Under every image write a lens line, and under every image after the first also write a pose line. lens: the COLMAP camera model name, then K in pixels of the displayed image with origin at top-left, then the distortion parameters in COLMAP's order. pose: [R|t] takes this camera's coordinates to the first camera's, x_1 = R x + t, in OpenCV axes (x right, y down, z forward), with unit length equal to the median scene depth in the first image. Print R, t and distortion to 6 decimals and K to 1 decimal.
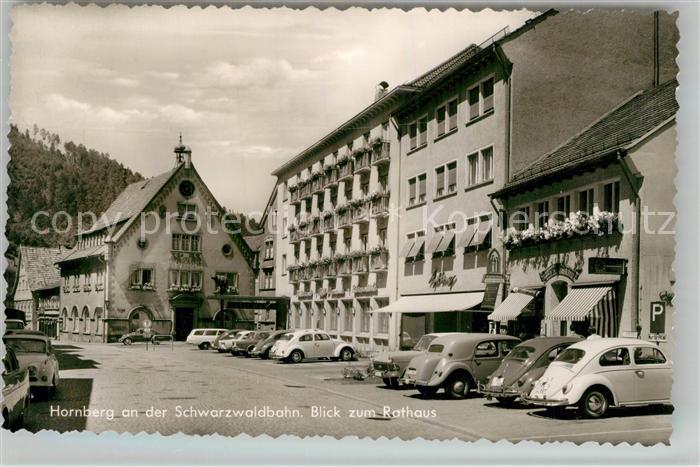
lens RADIAL K [[863.1, 0, 350.0], [0, 863.1, 233.5], [0, 0, 1]] dist [-0.011070, -0.008691]
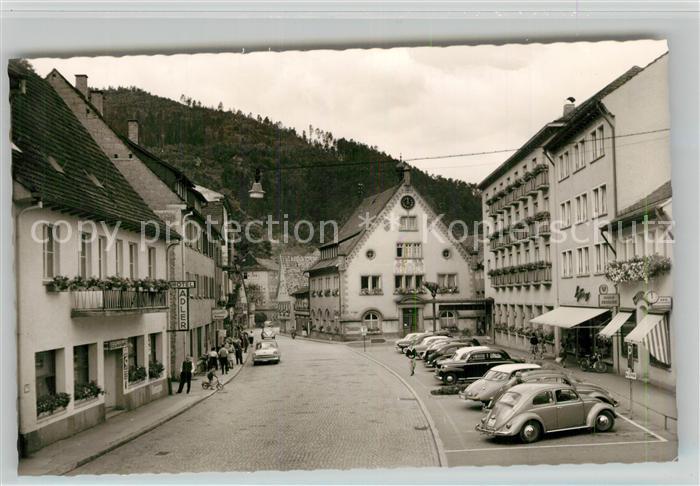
lens RADIAL K [[834.3, 0, 350.0], [0, 834.3, 243.0], [0, 0, 1]] dist [0.002735, 0.013747]
pose [[0.950517, -0.050784, -0.306494, 0.121115], [0.061015, 0.997851, 0.023886, -0.047221], [0.304623, -0.041404, 0.951573, -0.125482]]
